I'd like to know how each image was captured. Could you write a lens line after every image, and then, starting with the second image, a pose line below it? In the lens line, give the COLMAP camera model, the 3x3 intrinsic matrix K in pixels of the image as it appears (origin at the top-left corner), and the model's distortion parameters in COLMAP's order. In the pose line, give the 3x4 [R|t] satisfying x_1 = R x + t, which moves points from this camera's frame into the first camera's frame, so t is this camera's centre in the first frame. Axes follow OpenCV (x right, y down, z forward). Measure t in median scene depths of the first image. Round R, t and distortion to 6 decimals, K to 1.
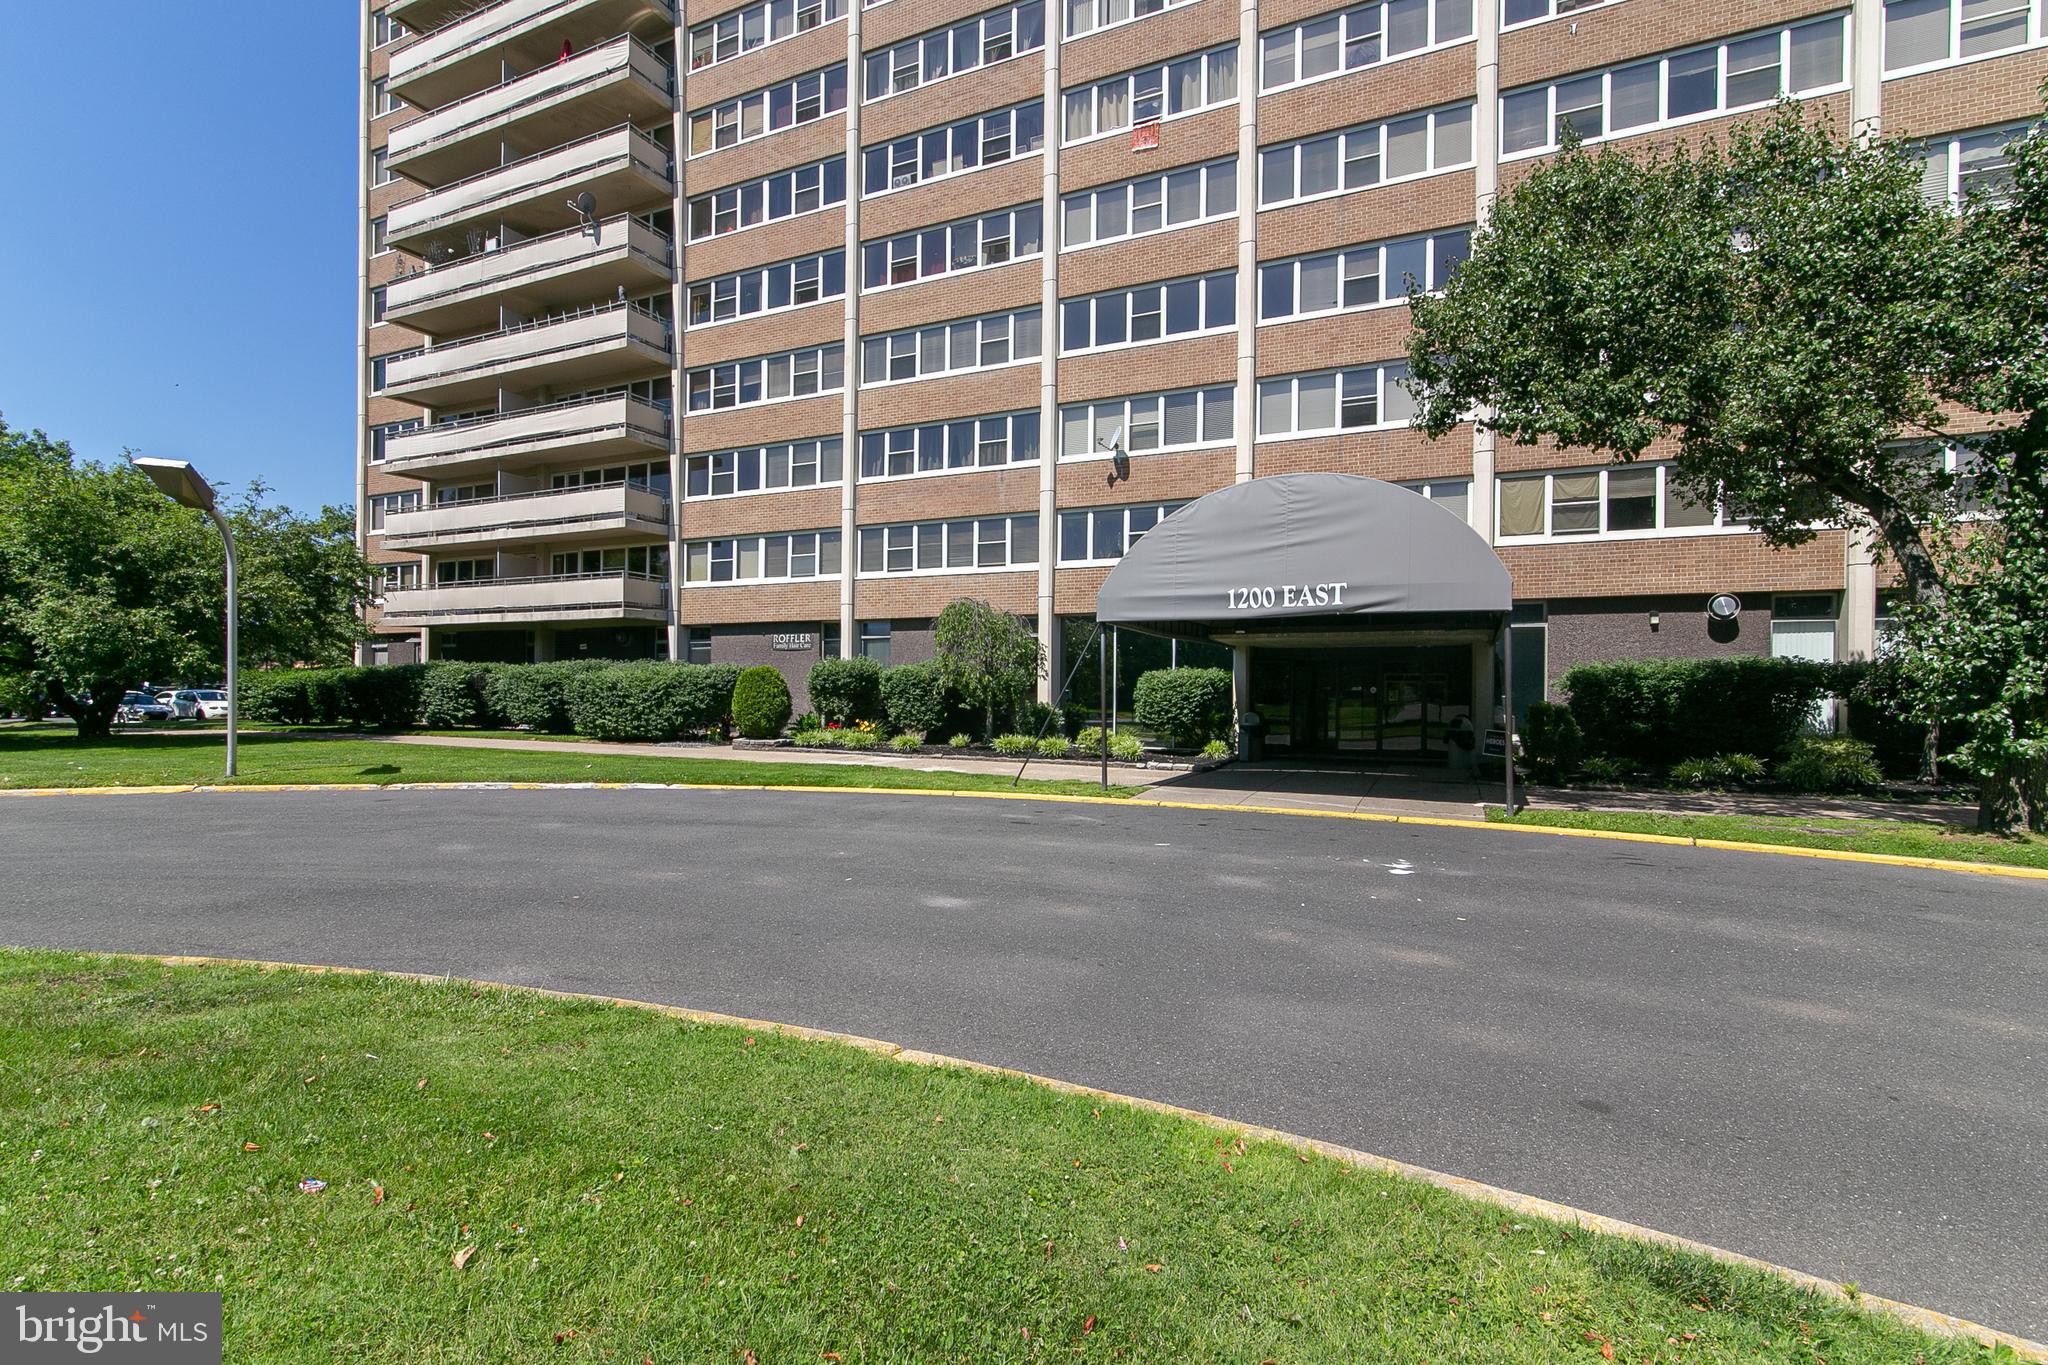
lens RADIAL K [[929.9, 0, 1024.0], [0, 929.9, 682.5], [0, 0, 1]] dist [-0.001207, -0.000320]
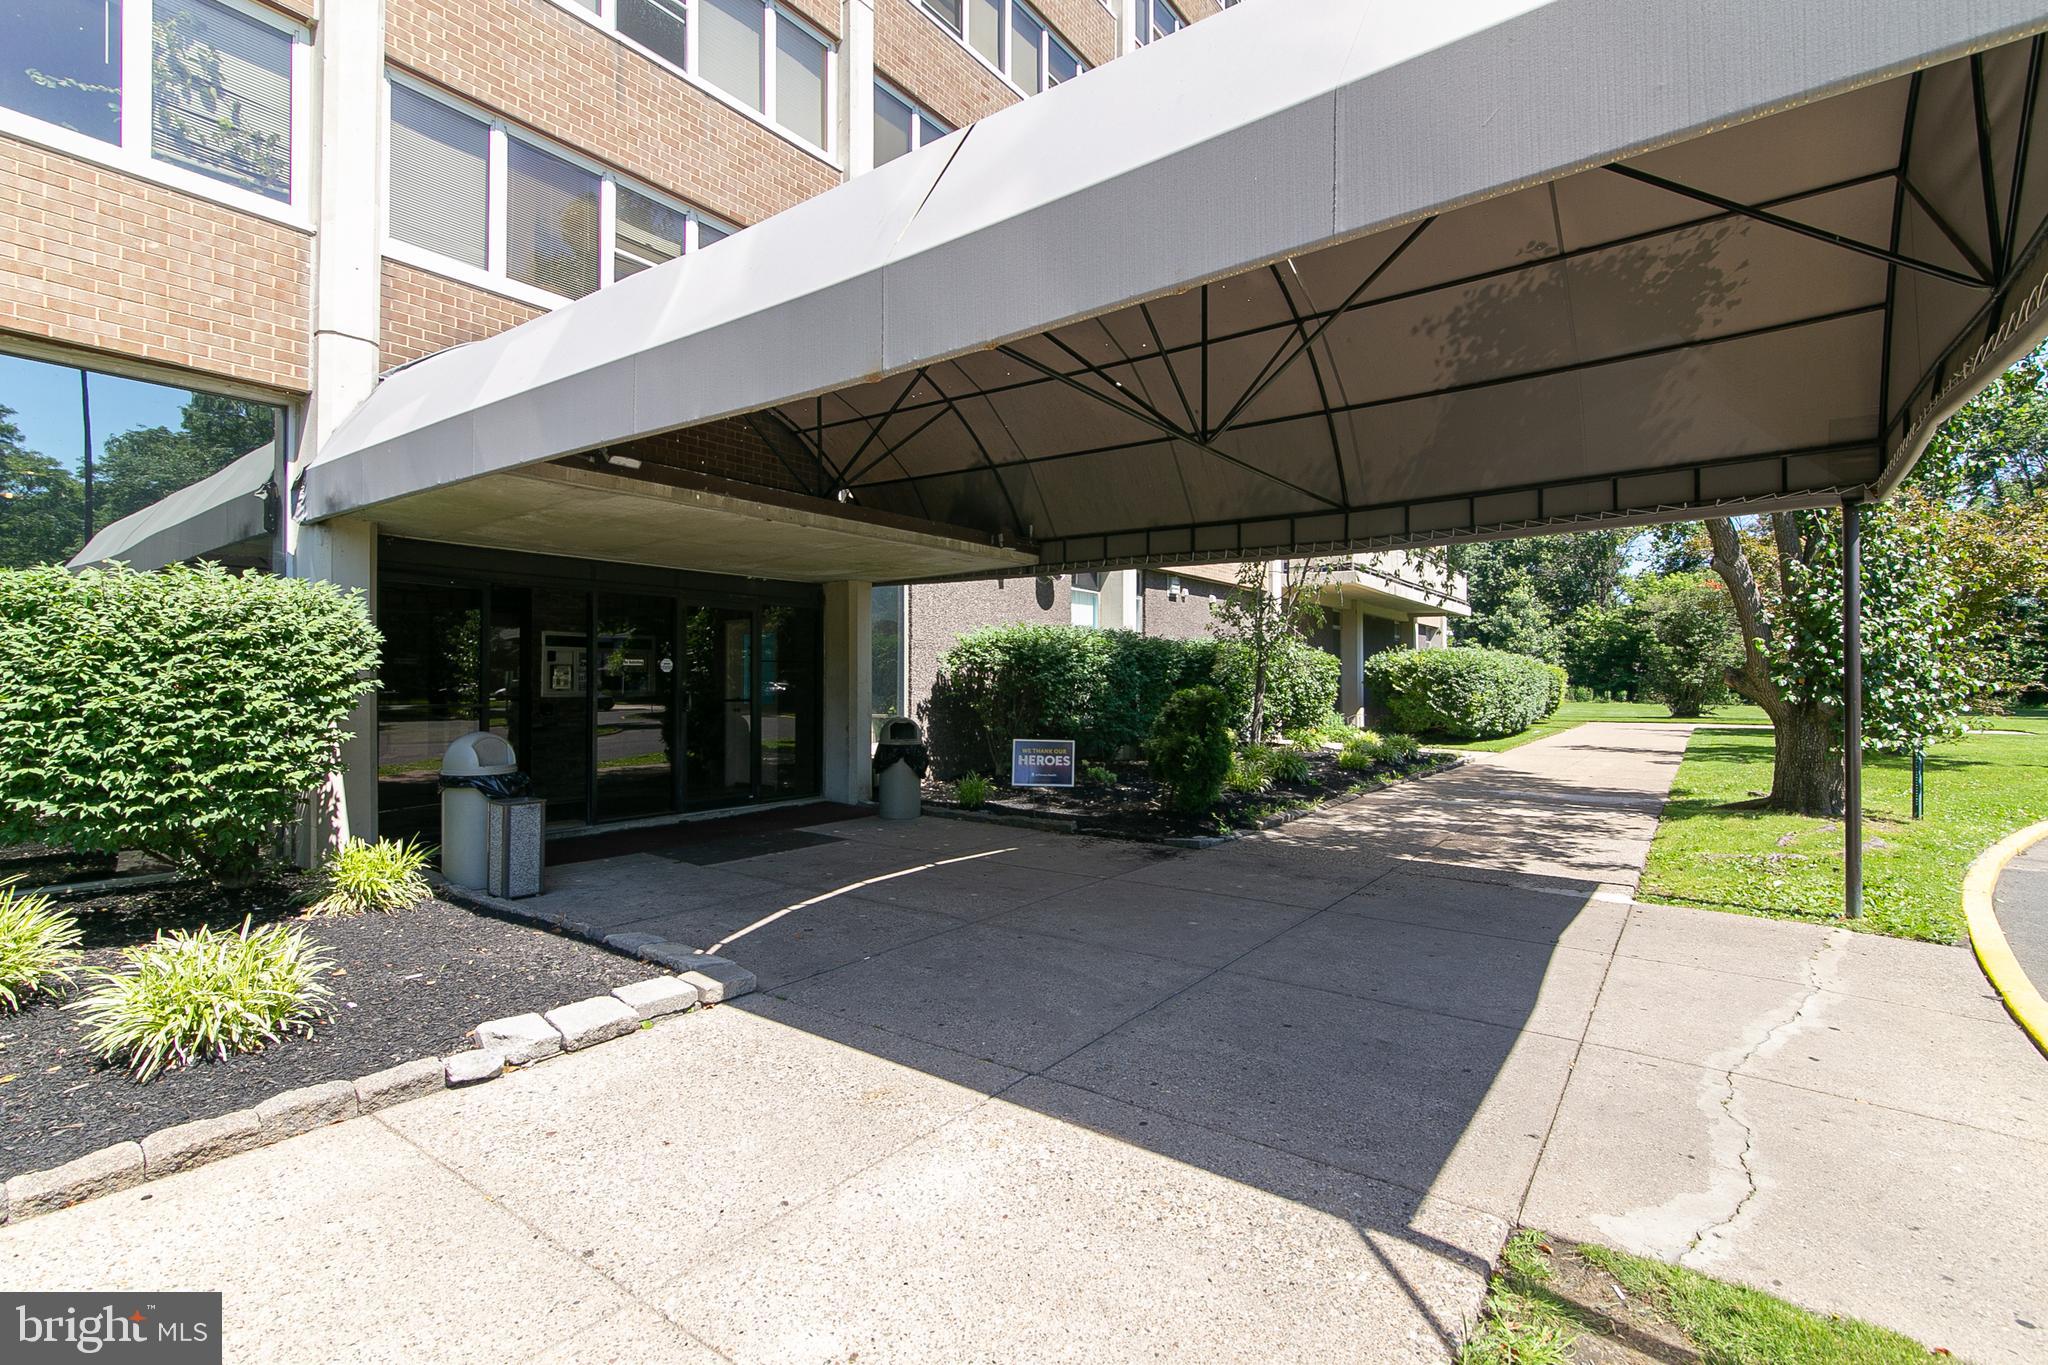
lens RADIAL K [[933.9, 0, 1029.1], [0, 933.9, 672.8], [0, 0, 1]] dist [0.000103, 0.000561]
pose [[0.185627, 0.002274, 0.982618, -0.028842], [-0.008335, 0.999965, -0.000740, 0.009938], [-0.982585, -0.008053, 0.185639, 0.711060]]
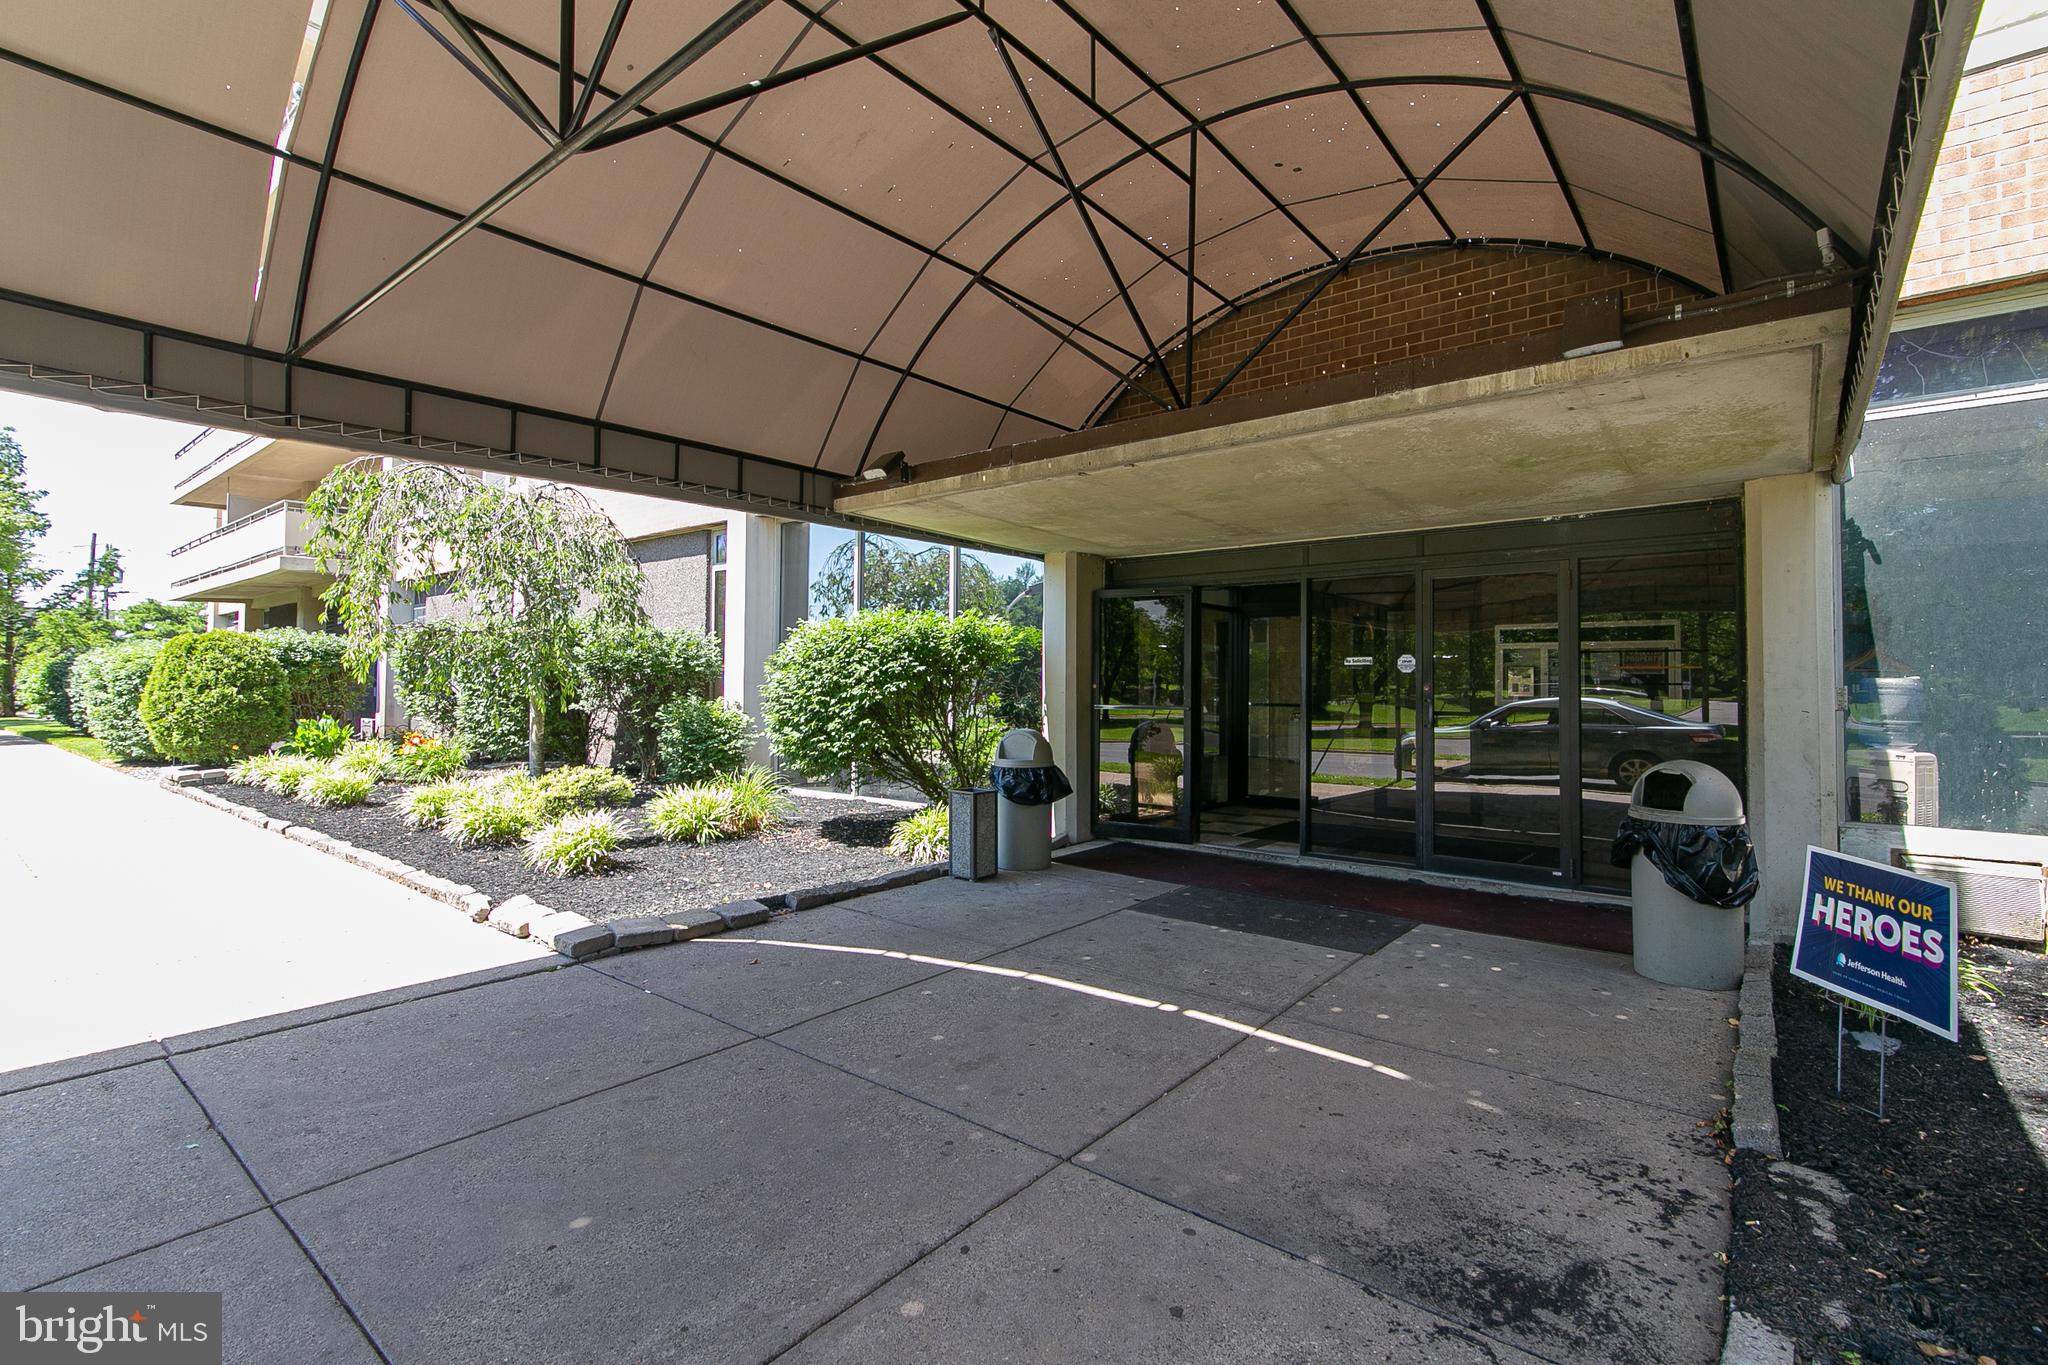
lens RADIAL K [[933.9, 0, 1029.1], [0, 933.9, 672.8], [0, 0, 1]] dist [0.000103, 0.000561]
pose [[0.971488, -0.005737, -0.237018, 0.308037], [0.003844, 0.999957, -0.008448, 0.012708], [0.237057, 0.007296, 0.971468, 0.616715]]
